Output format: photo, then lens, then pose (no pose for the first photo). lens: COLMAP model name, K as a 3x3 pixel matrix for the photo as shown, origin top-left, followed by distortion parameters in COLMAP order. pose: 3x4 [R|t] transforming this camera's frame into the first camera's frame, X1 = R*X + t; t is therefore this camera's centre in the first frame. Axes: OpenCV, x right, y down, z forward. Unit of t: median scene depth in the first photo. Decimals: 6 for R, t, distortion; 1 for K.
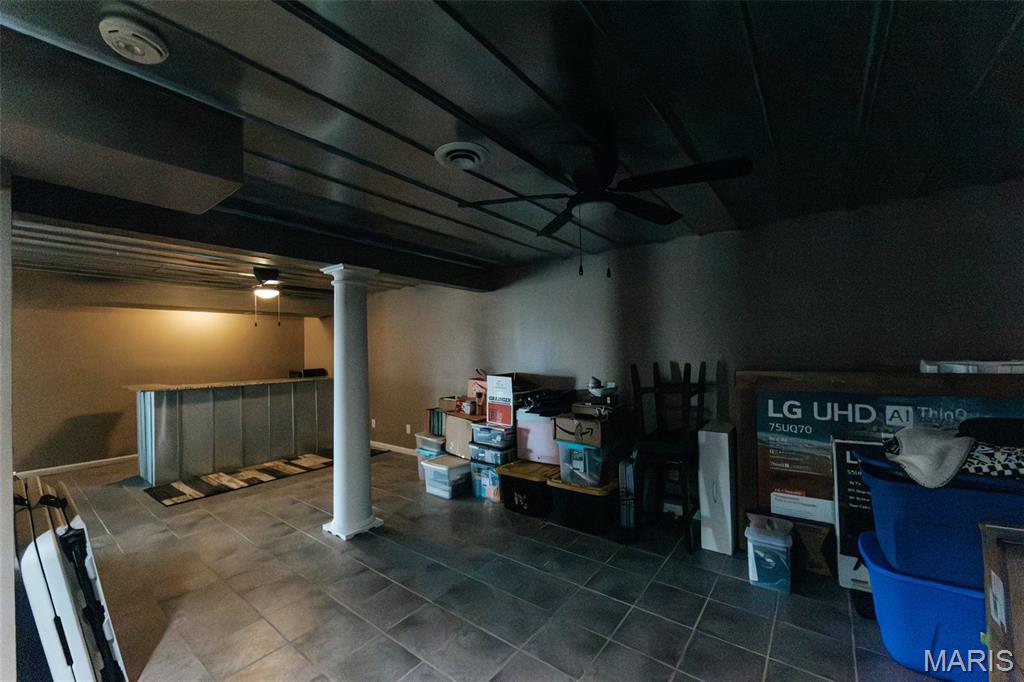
lens RADIAL K [[399.9, 0, 515.0], [0, 399.9, 344.3], [0, 0, 1]] dist [-0.000923, -0.000539]
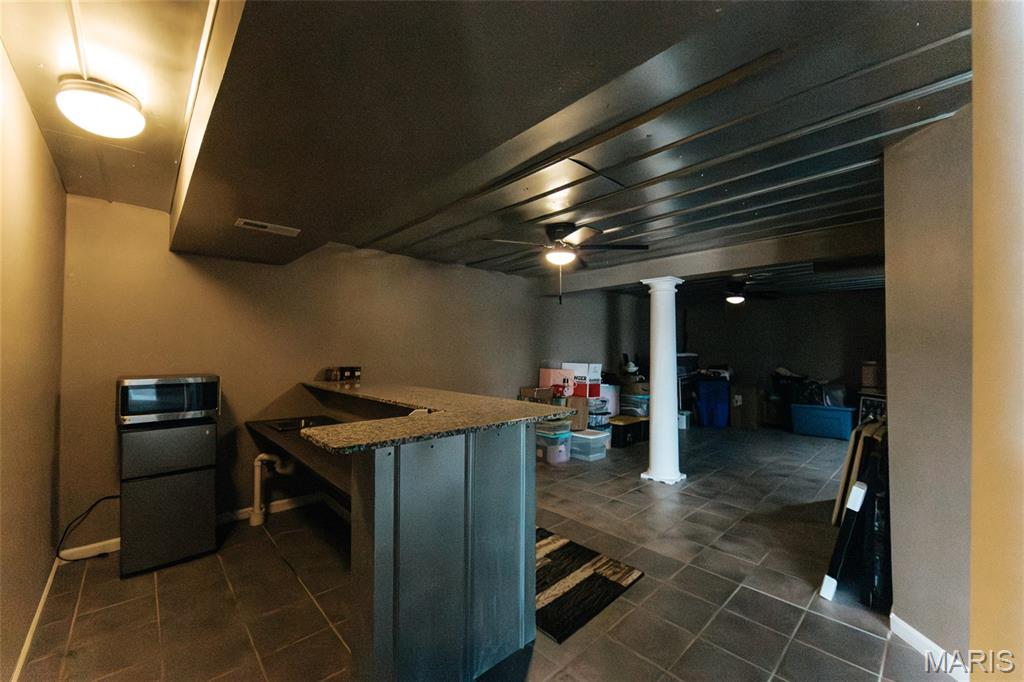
lens RADIAL K [[399.9, 0, 514.3], [0, 399.9, 343.2], [0, 0, 1]] dist [-0.000923, -0.000539]
pose [[0.165269, 0.026718, 0.985887, -1.495705], [-0.019631, 0.999524, -0.023797, 0.057683], [-0.986053, -0.015421, 0.165715, 1.072028]]
